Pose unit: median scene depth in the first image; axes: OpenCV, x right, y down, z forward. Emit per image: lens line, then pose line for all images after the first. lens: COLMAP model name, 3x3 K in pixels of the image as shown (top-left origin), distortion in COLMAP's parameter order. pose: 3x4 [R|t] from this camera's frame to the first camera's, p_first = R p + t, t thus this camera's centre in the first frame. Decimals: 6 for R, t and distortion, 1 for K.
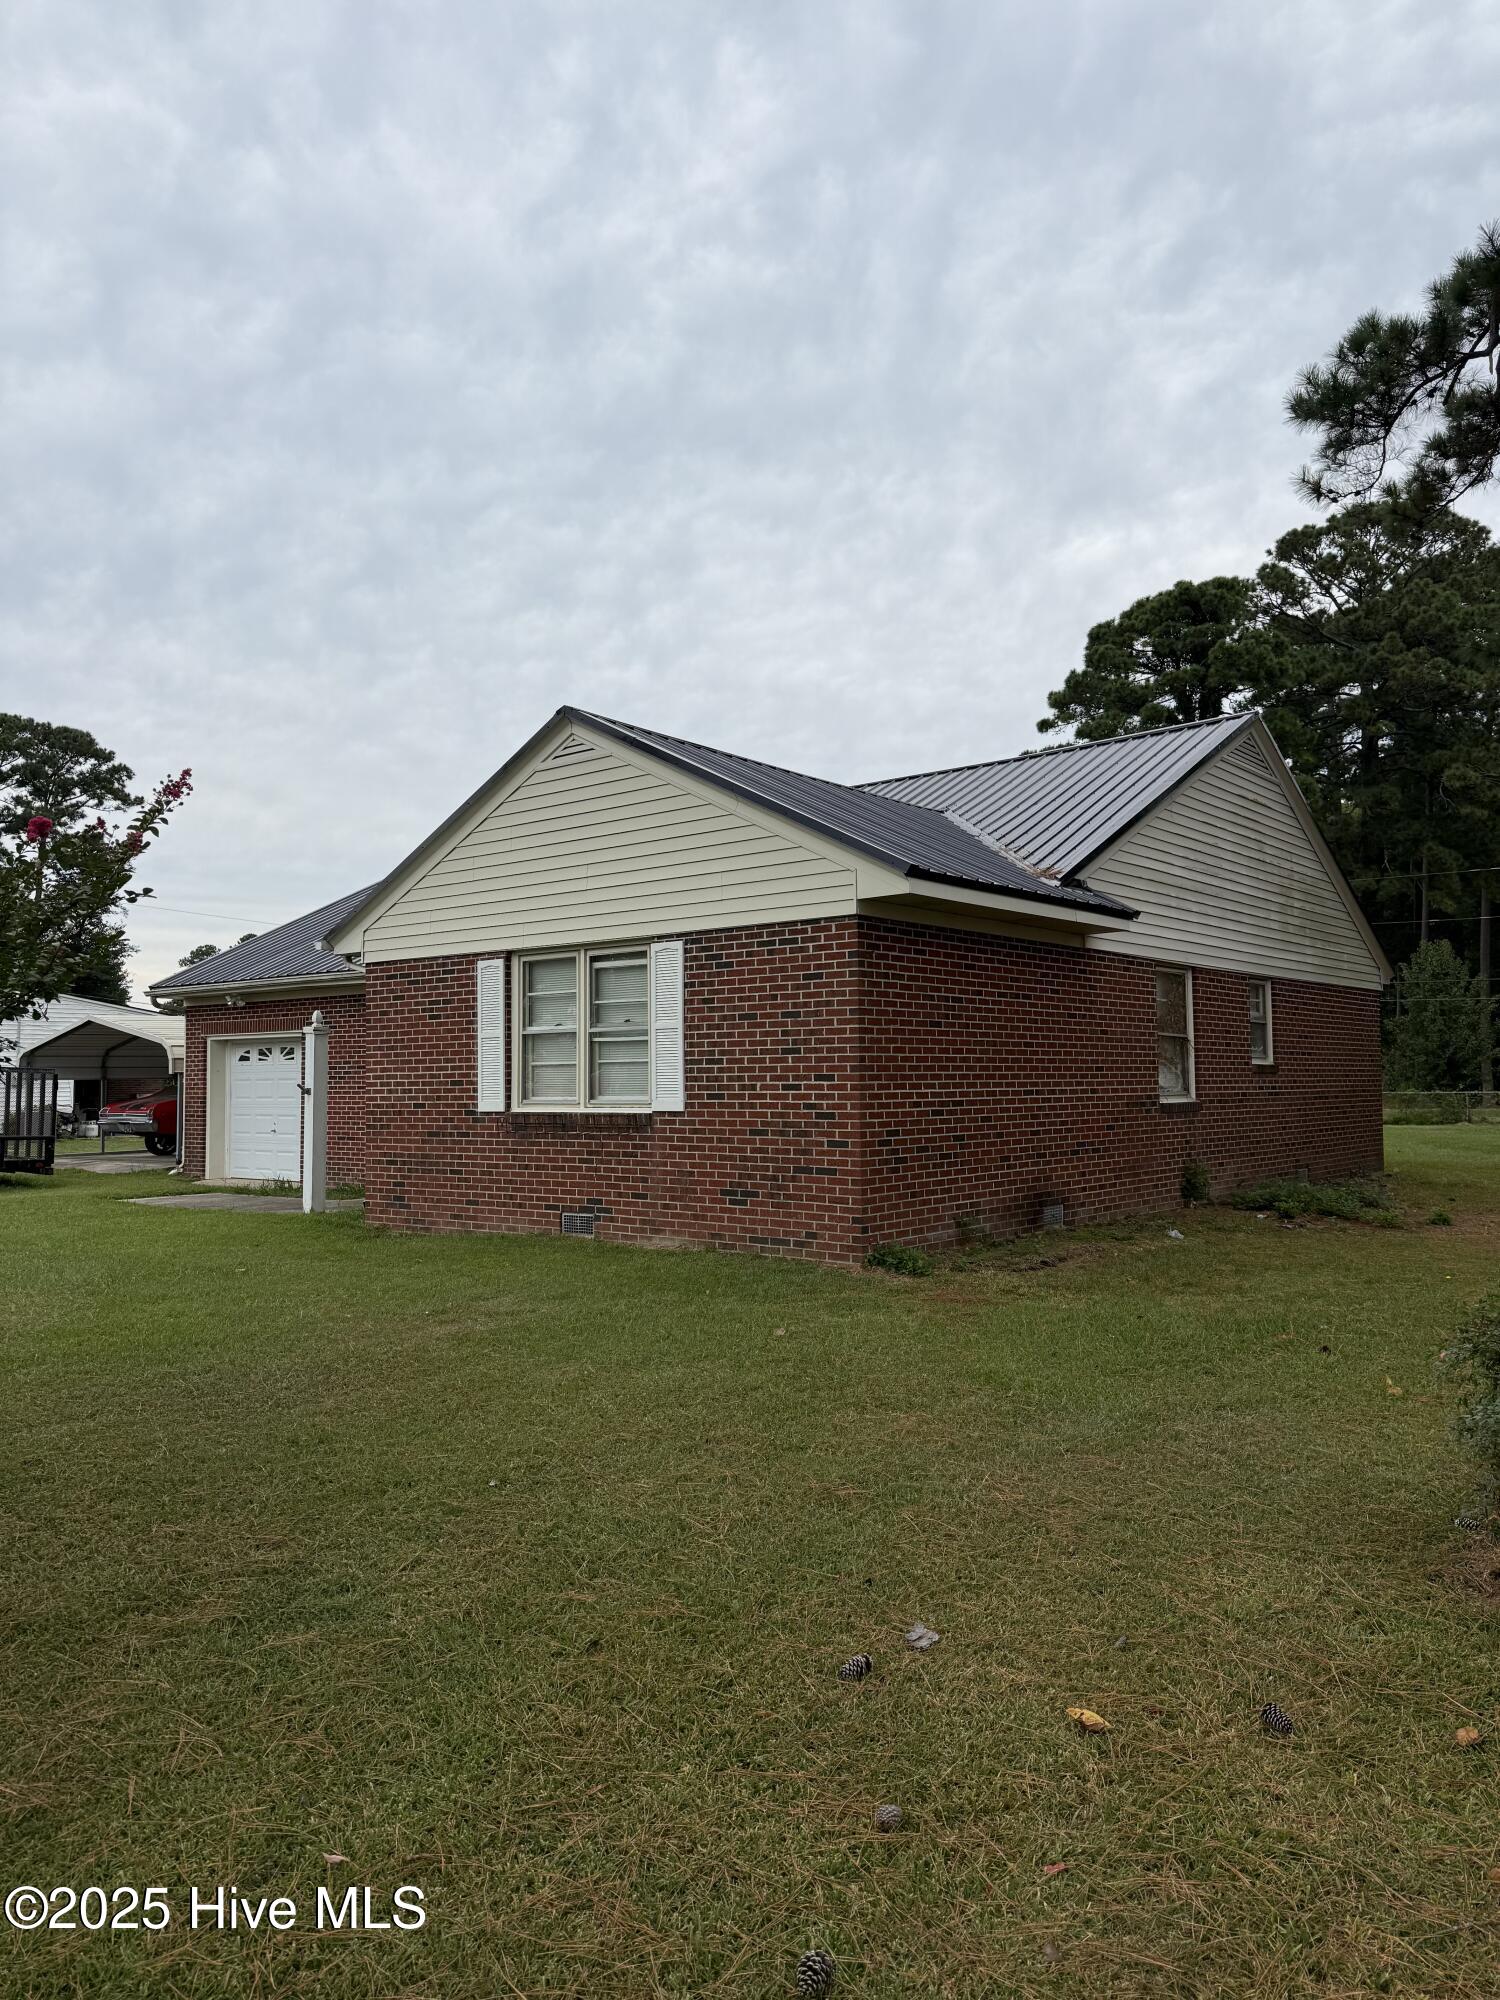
lens RADIAL K [[1397.6, 0, 766.6], [0, 1397.6, 1003.3], [0, 0, 1]] dist [0.088304, -0.080799]
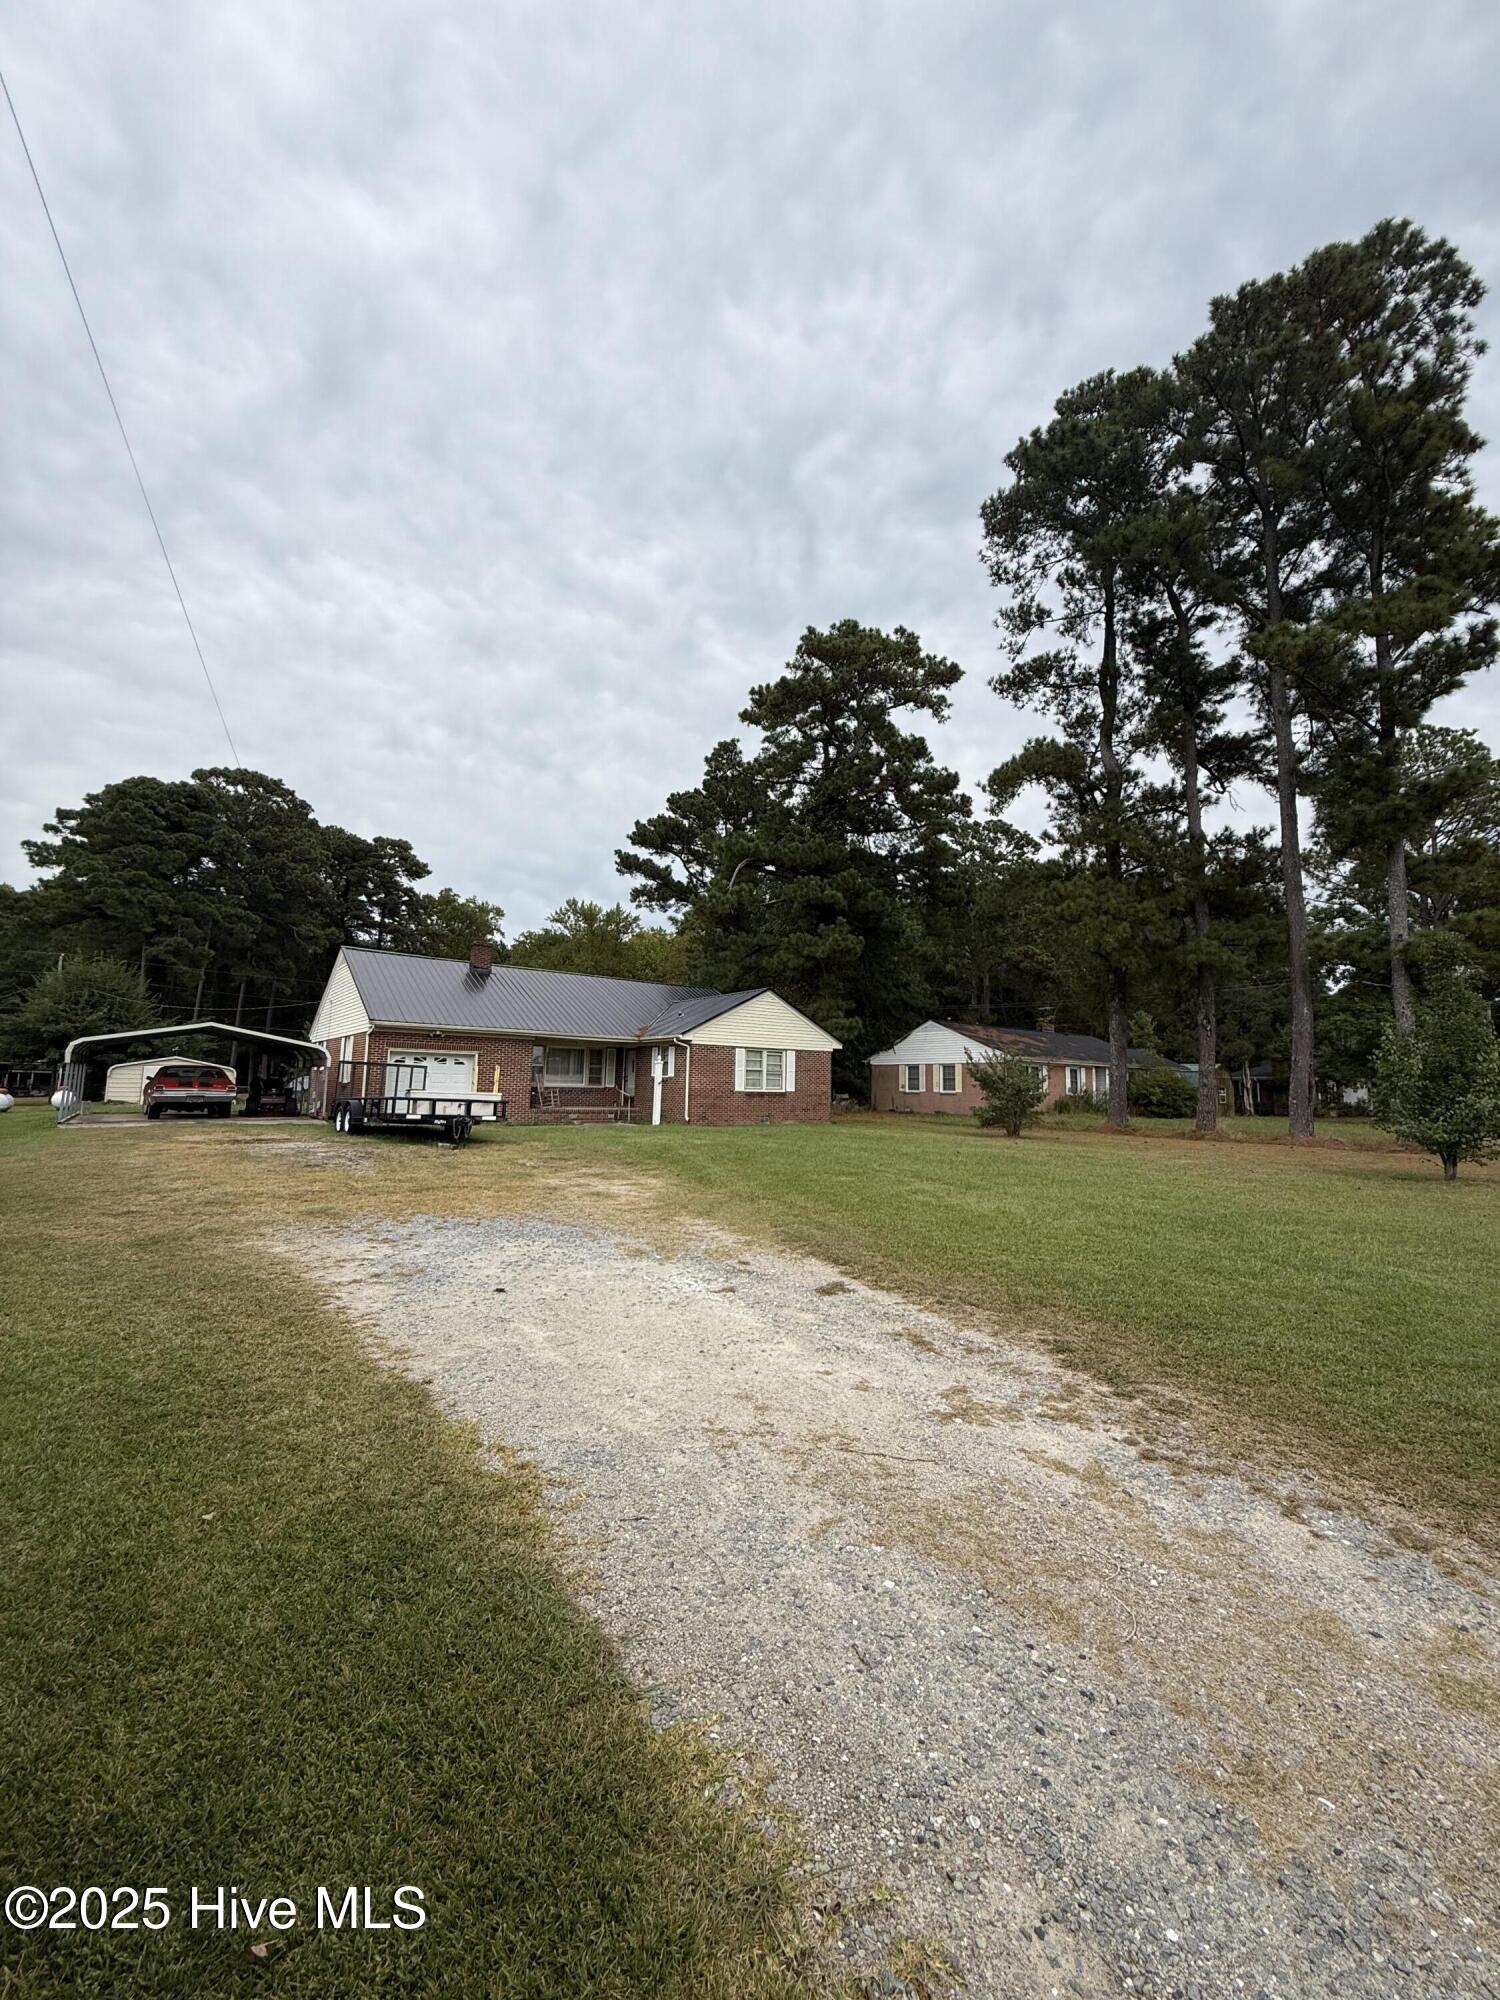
lens RADIAL K [[798.0, 0, 754.6], [0, 798.0, 1011.3], [0, 0, 1]] dist [0.009730, 0.000634]
pose [[0.250381, 0.108334, 0.962067, -2.291395], [-0.074093, 0.992949, -0.092529, 0.063903], [-0.965308, -0.048115, 0.256643, 0.468674]]
